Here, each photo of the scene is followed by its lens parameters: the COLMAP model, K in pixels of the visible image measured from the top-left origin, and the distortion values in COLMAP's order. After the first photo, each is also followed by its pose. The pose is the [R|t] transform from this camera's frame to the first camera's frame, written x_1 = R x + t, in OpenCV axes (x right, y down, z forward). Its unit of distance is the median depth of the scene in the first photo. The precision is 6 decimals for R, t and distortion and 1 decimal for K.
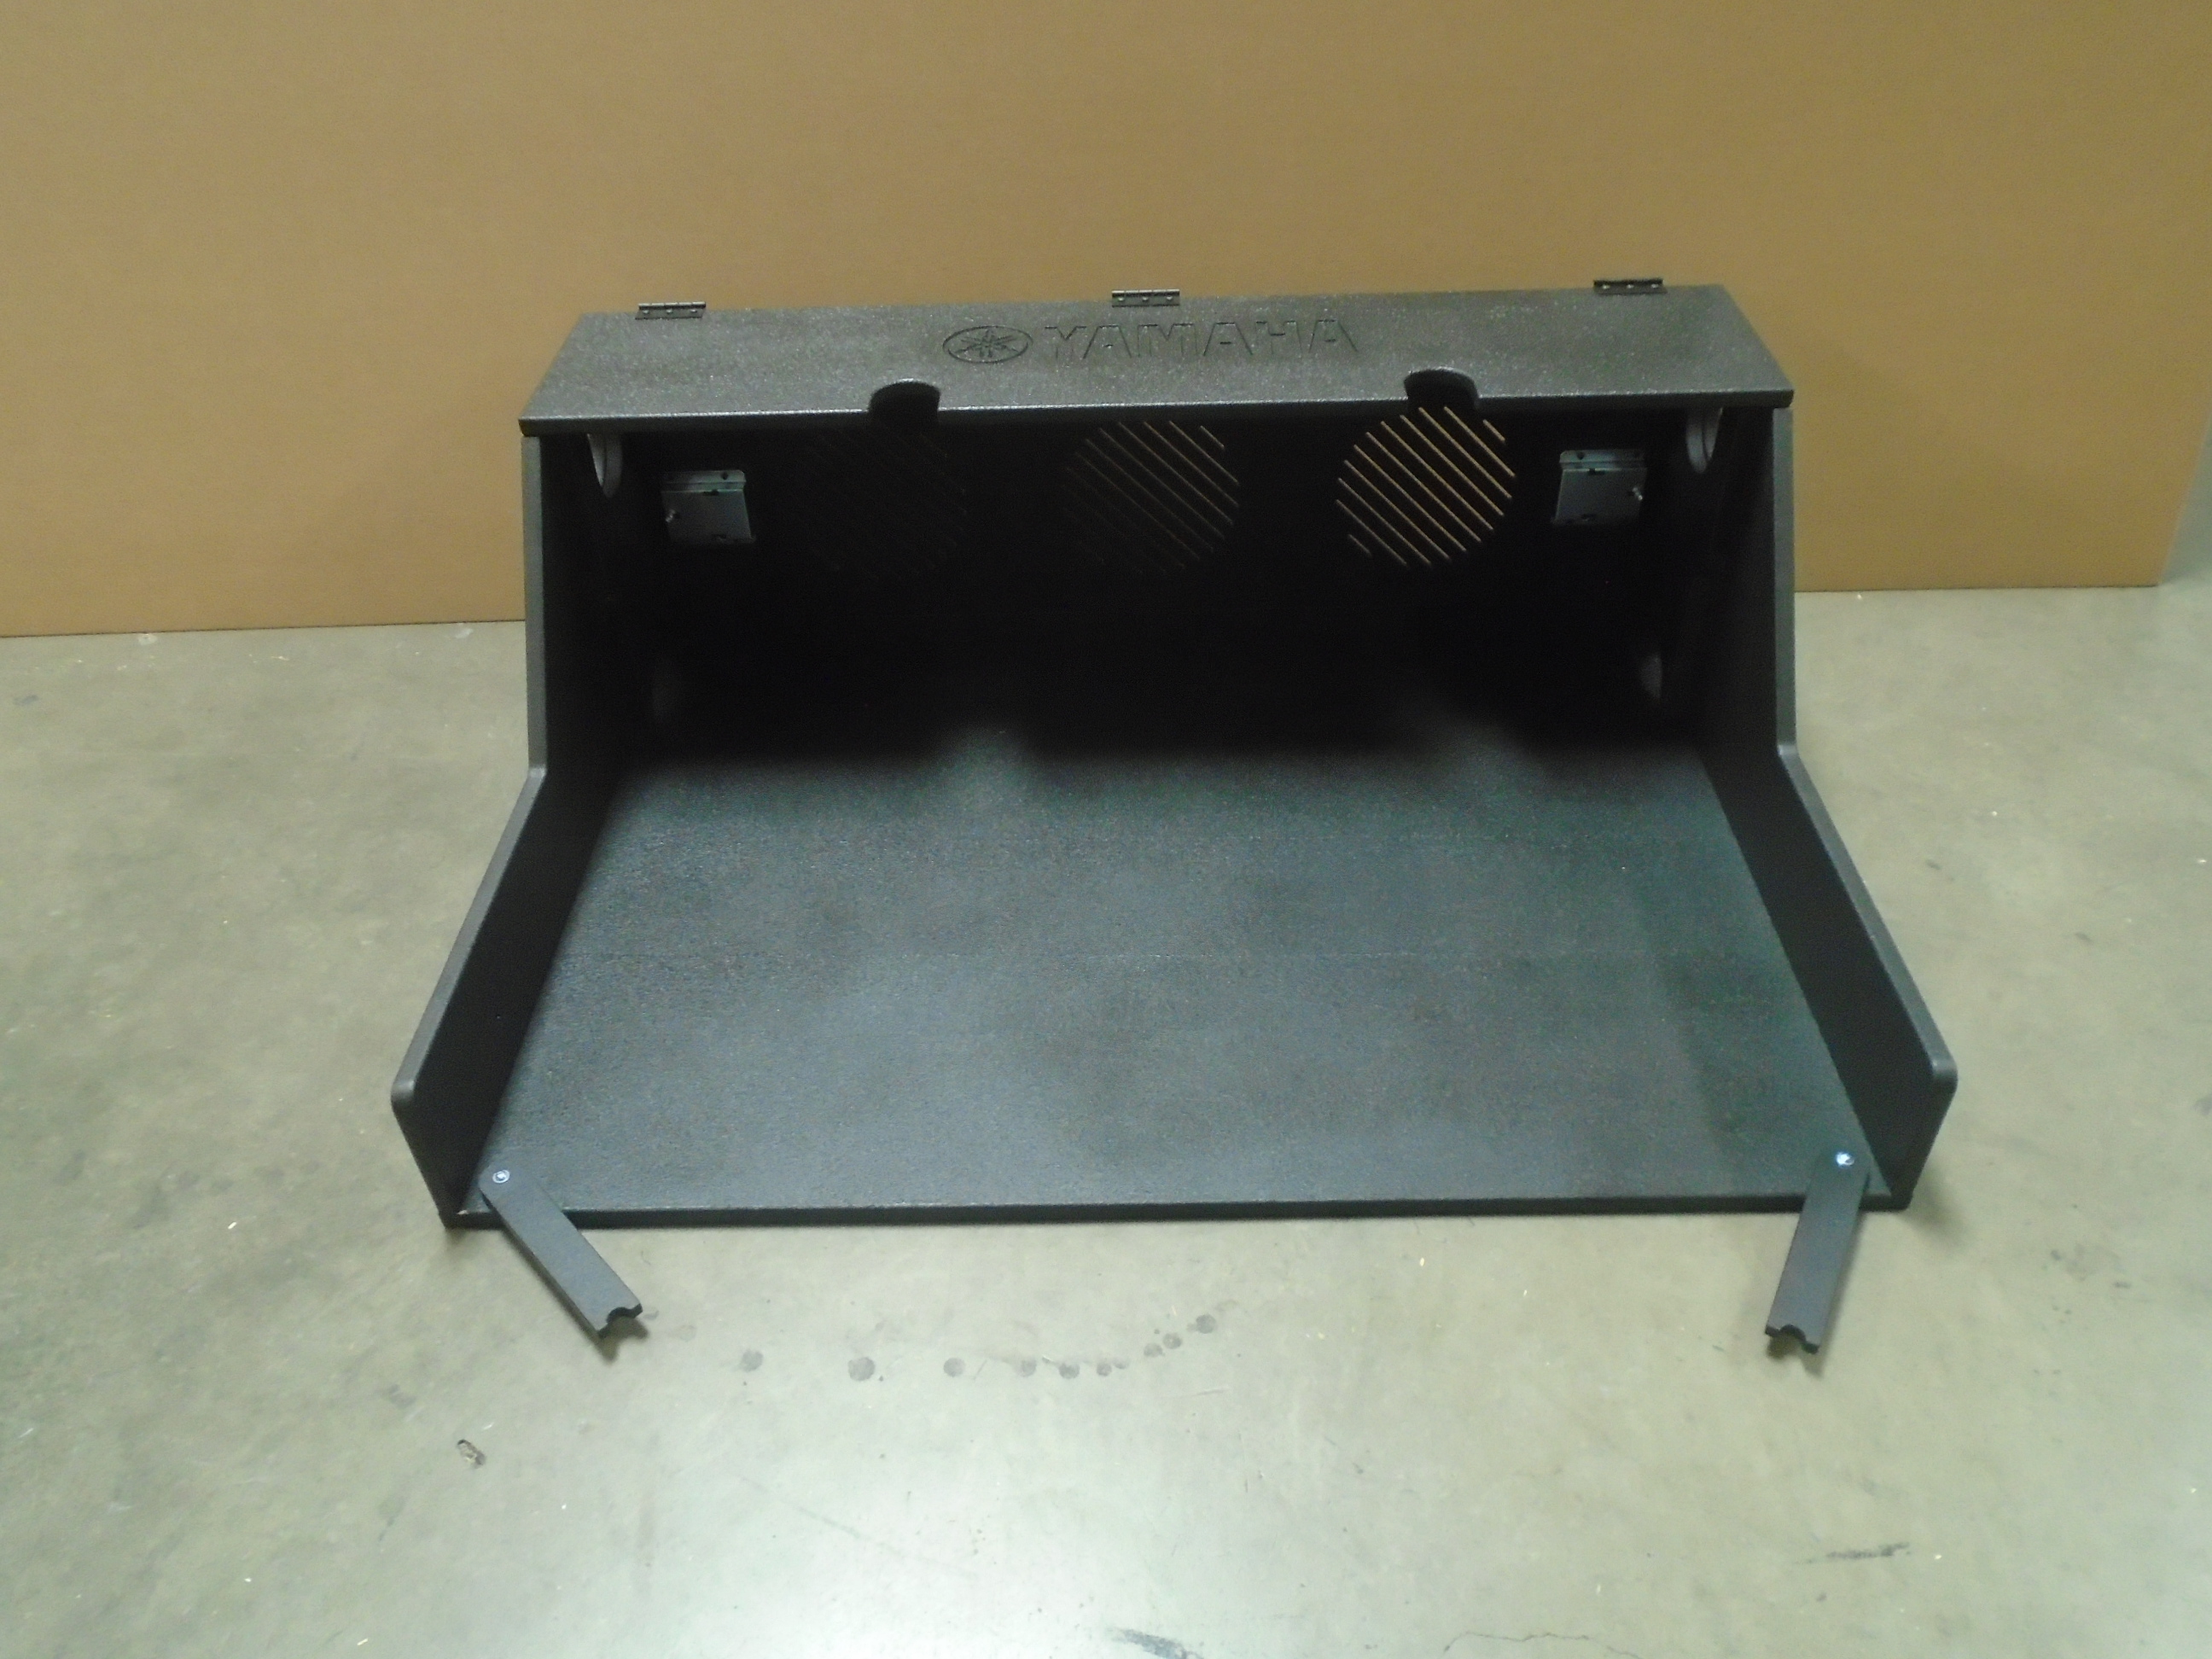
lens RADIAL K [[1710.2, 0, 1104.5], [0, 1710.2, 827.2], [0, 0, 1]] dist [-0.008837, 0.001144]
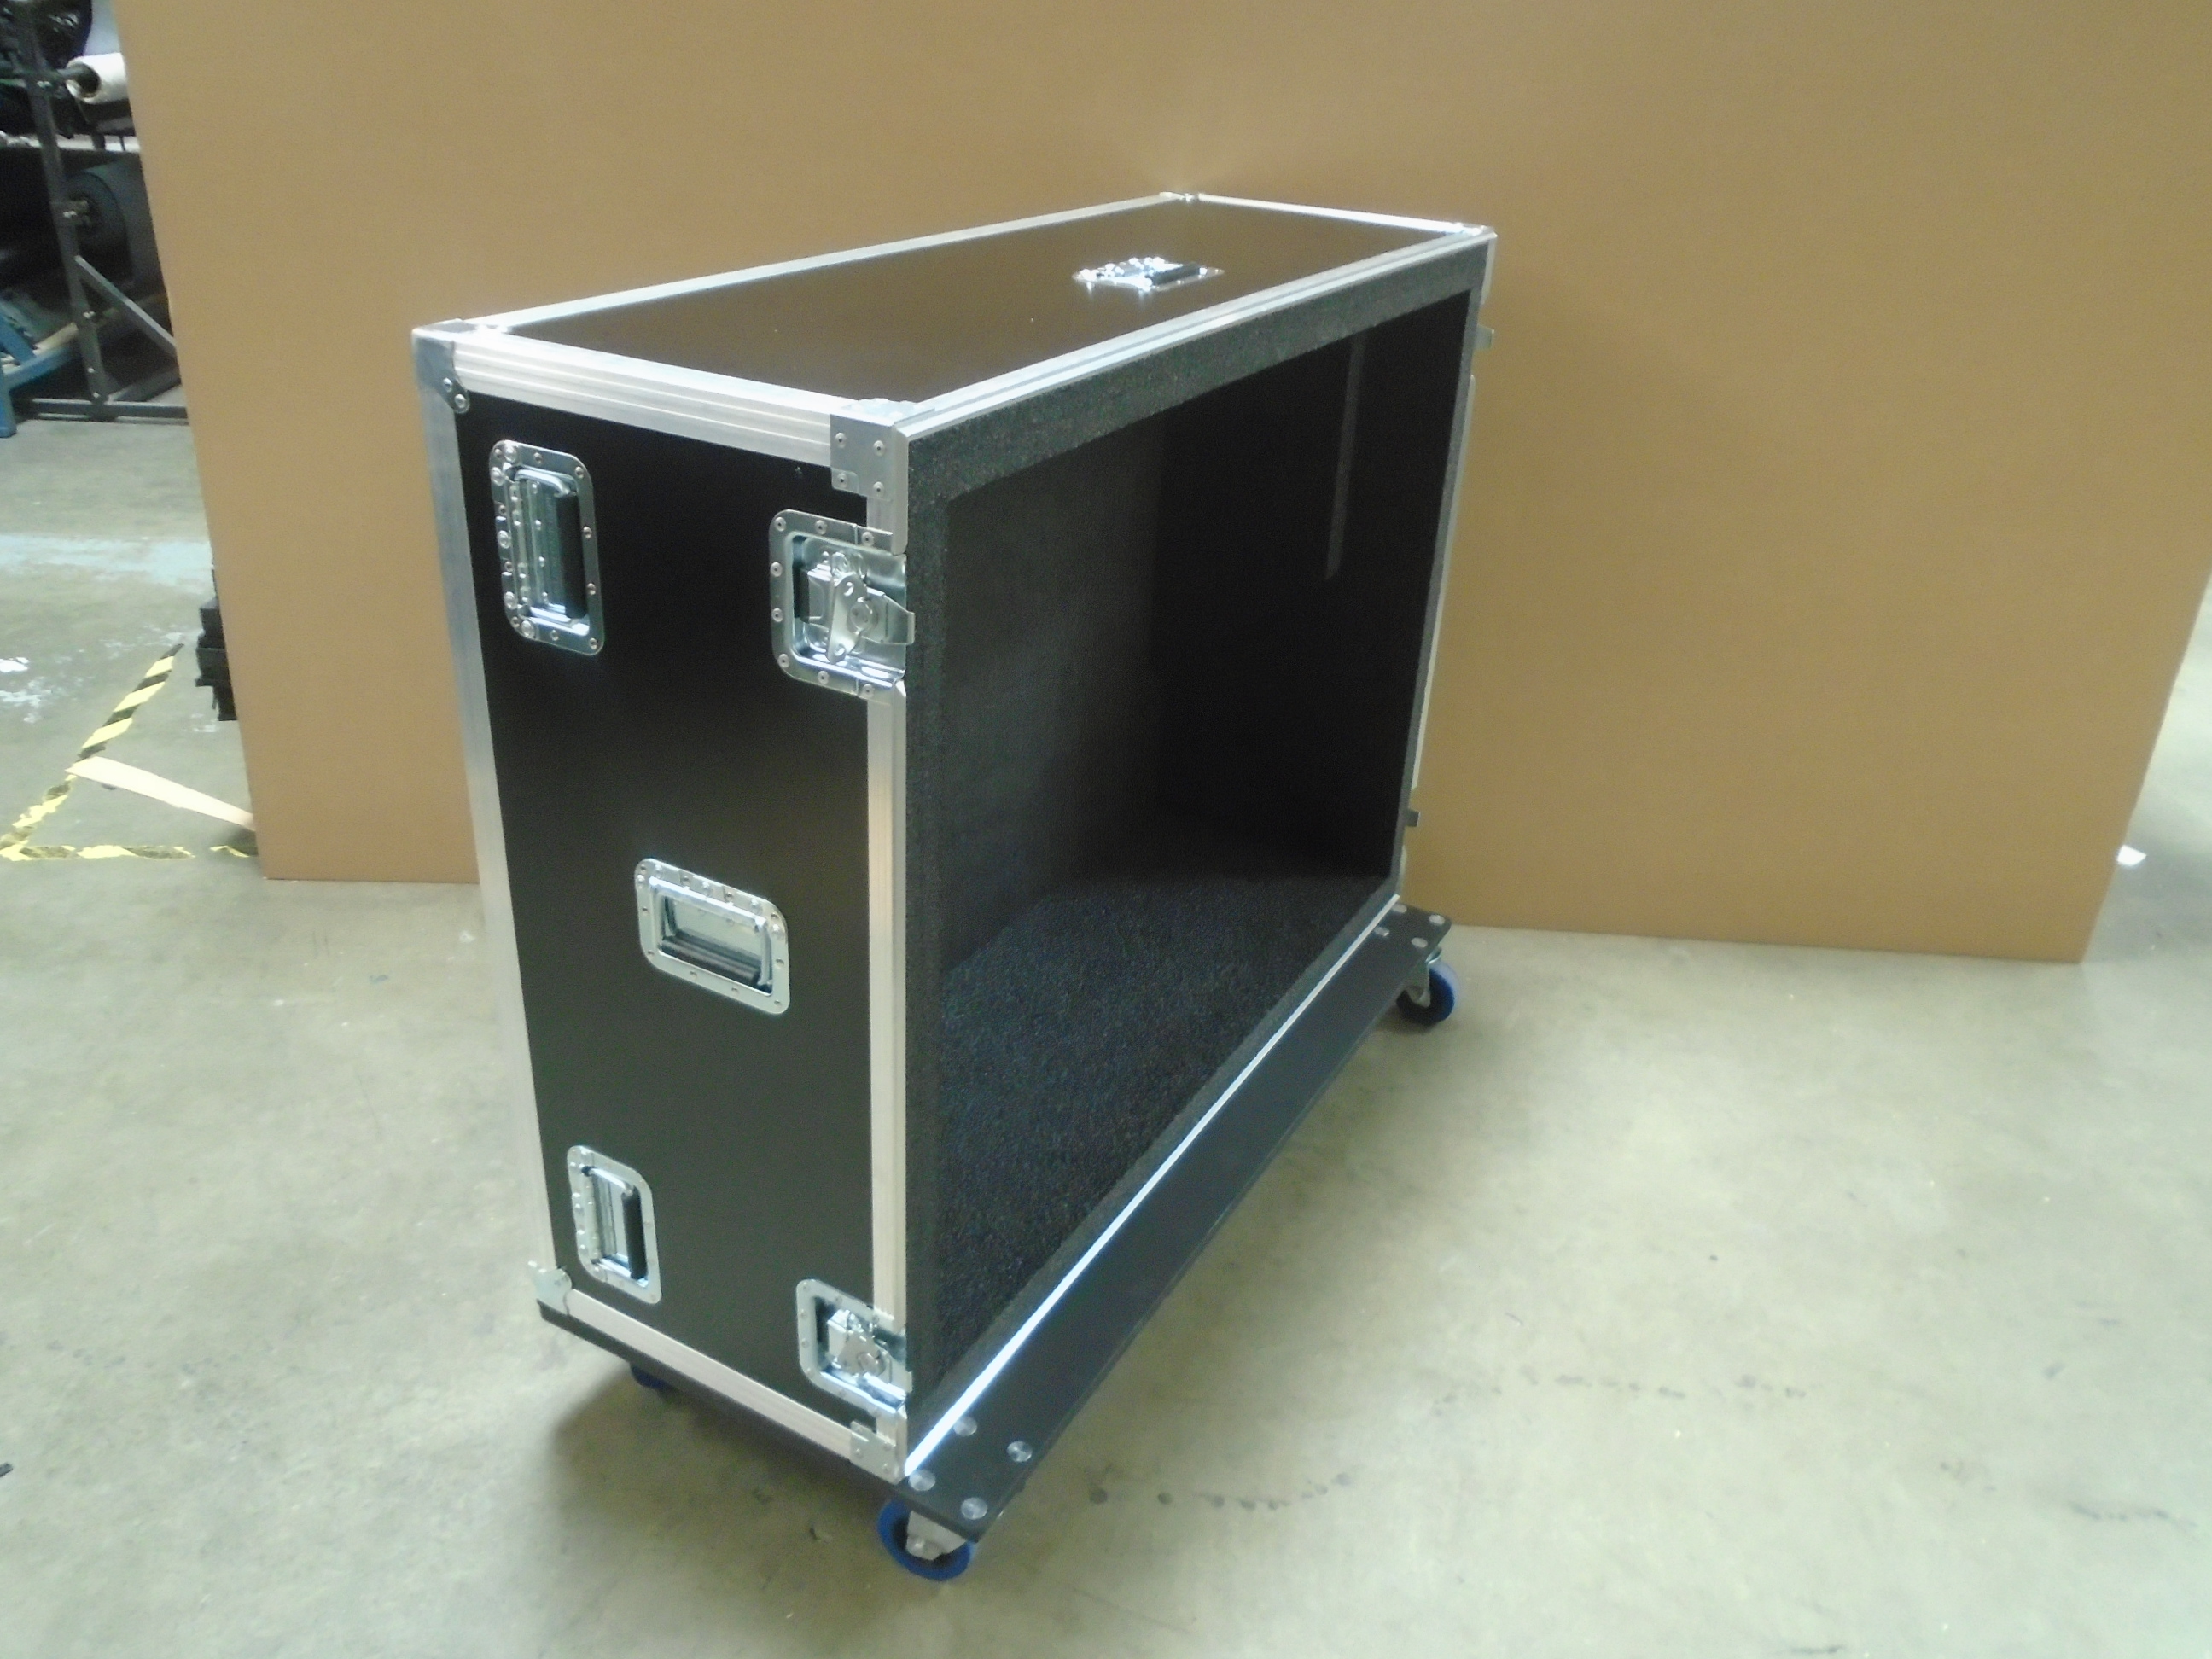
lens RADIAL K [[1710.2, 0, 1107.2], [0, 1710.2, 827.6], [0, 0, 1]] dist [-0.008837, 0.001144]
pose [[0.996891, 0.072087, 0.031805, -0.196421], [-0.063581, 0.974400, -0.215645, 0.079687], [-0.046536, 0.212952, 0.975954, -0.417992]]
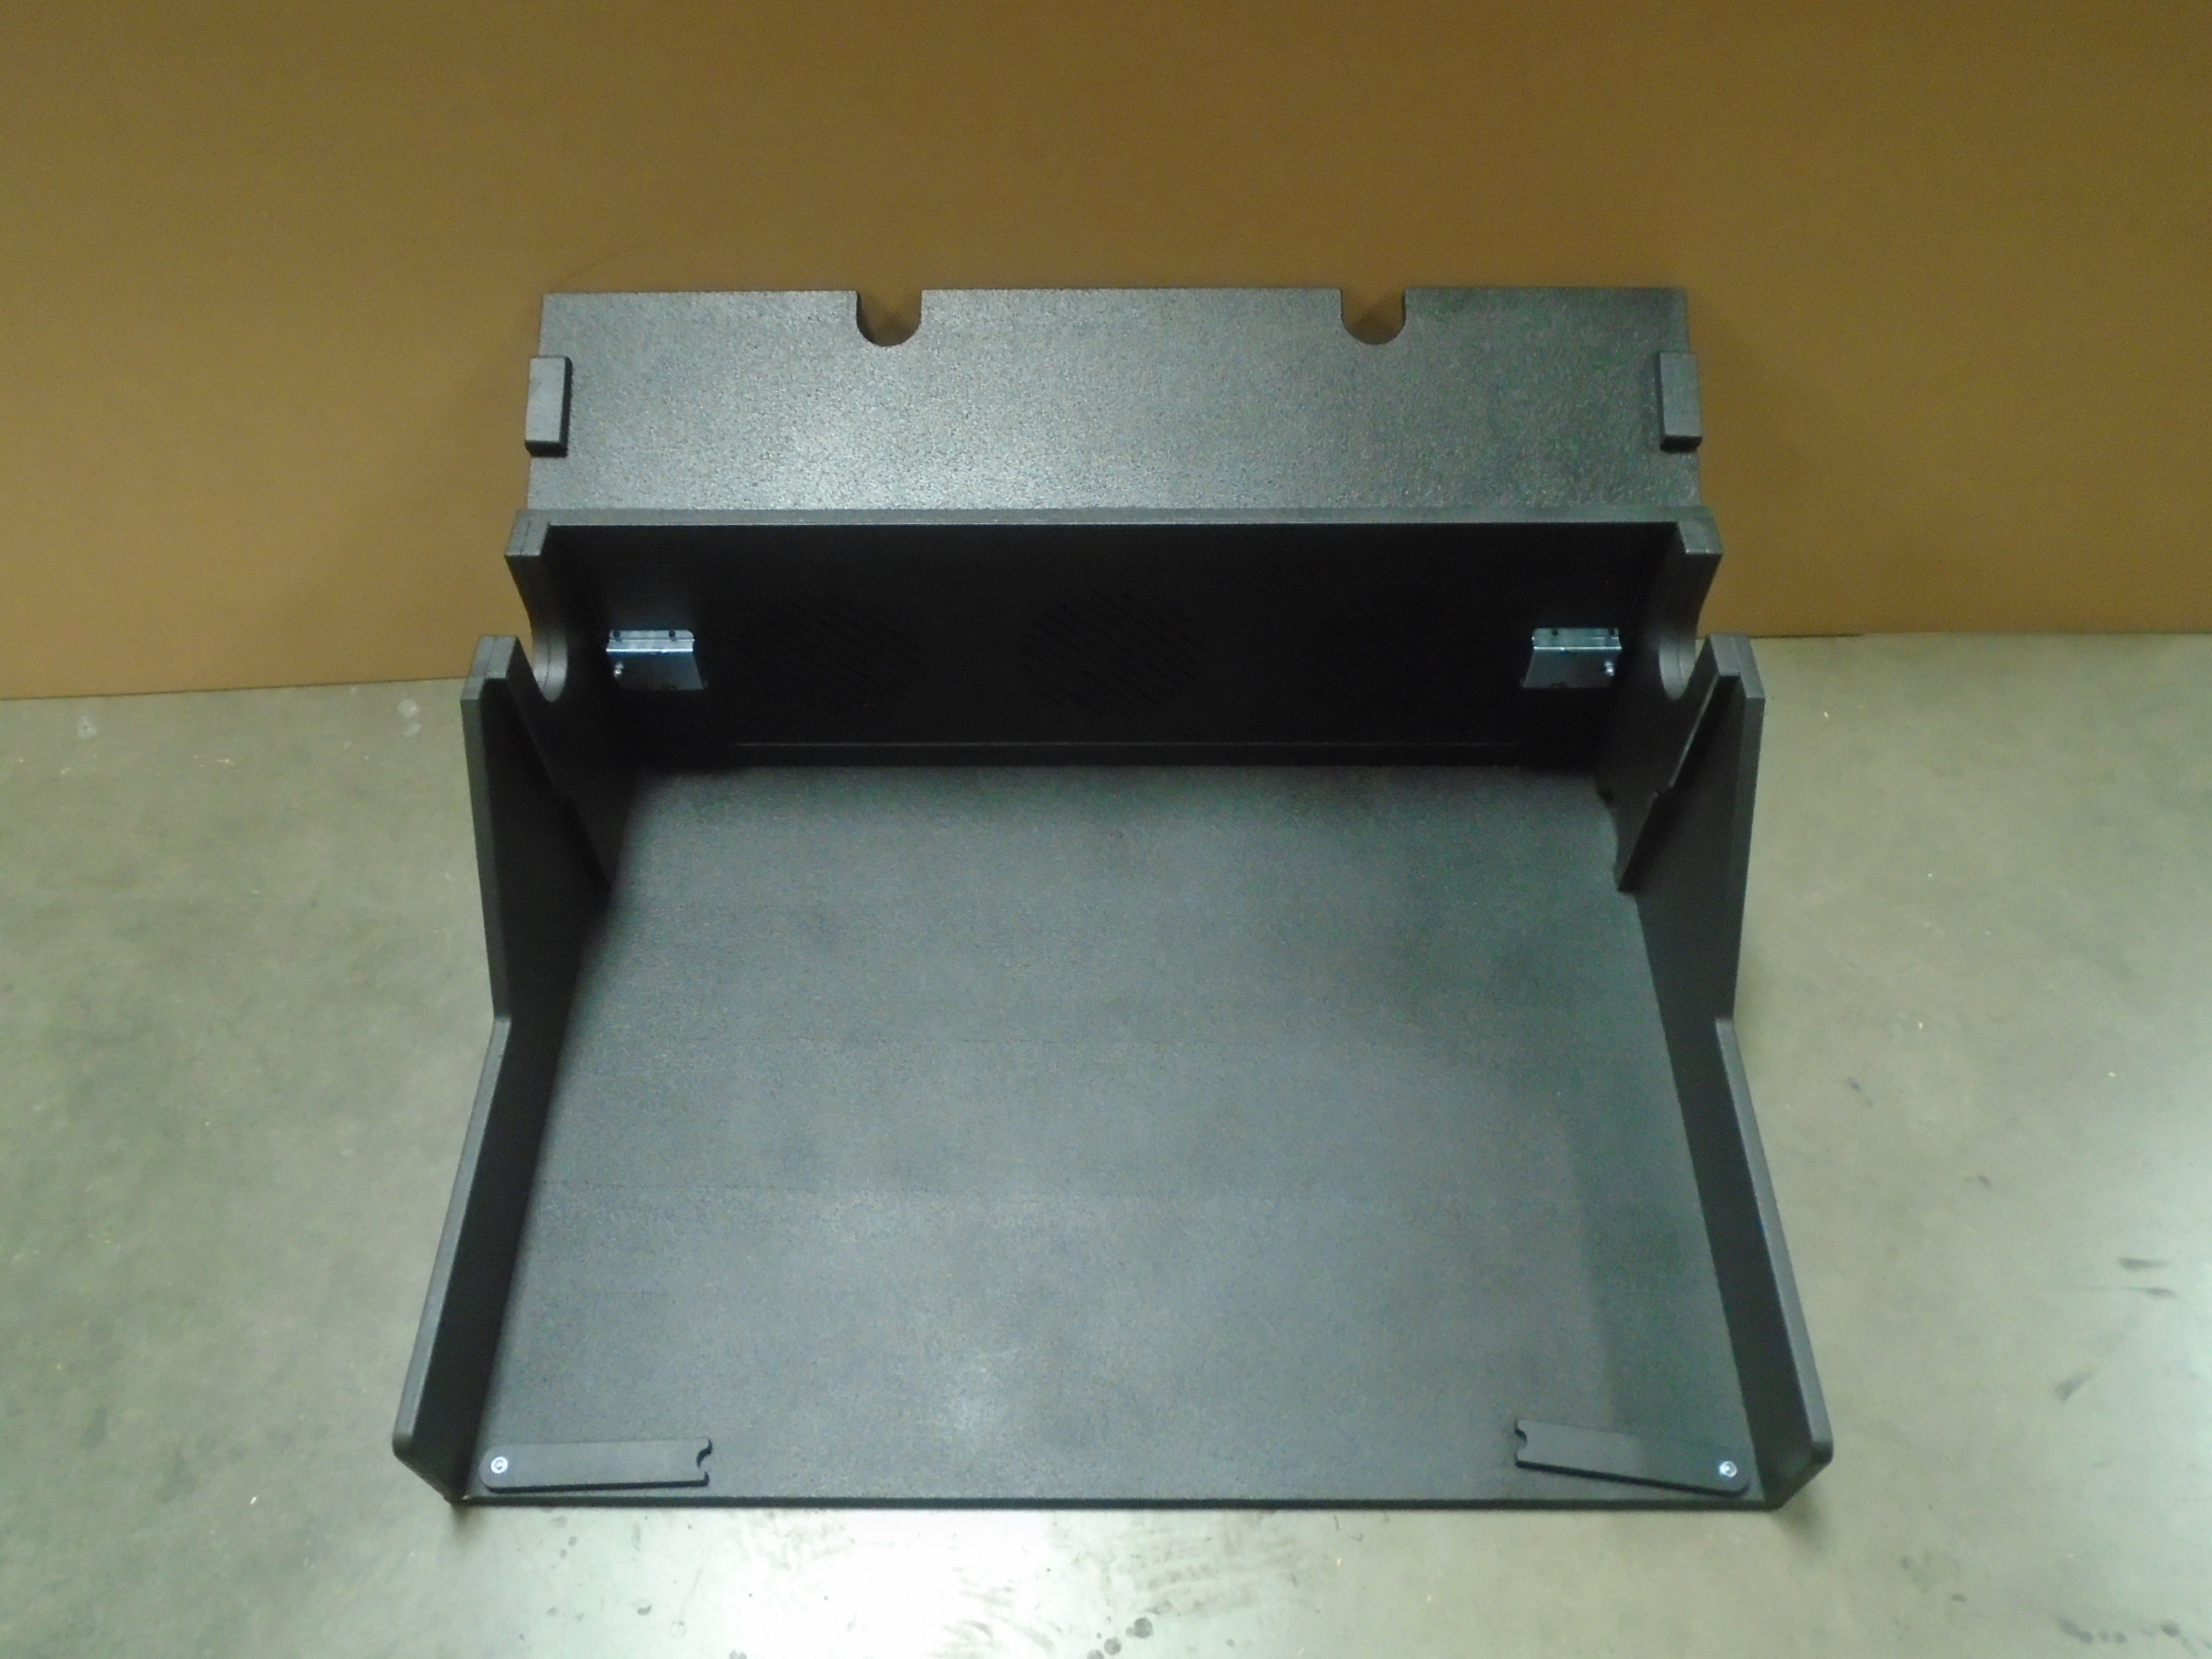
lens RADIAL K [[1710.2, 0, 1108.1], [0, 1710.2, 832.5], [0, 0, 1]] dist [-0.008837, 0.001144]
pose [[0.999768, 0.009443, 0.019362, 0.008999], [-0.013938, 0.968874, 0.247162, -0.450047], [-0.016425, -0.247374, 0.968781, 0.041761]]
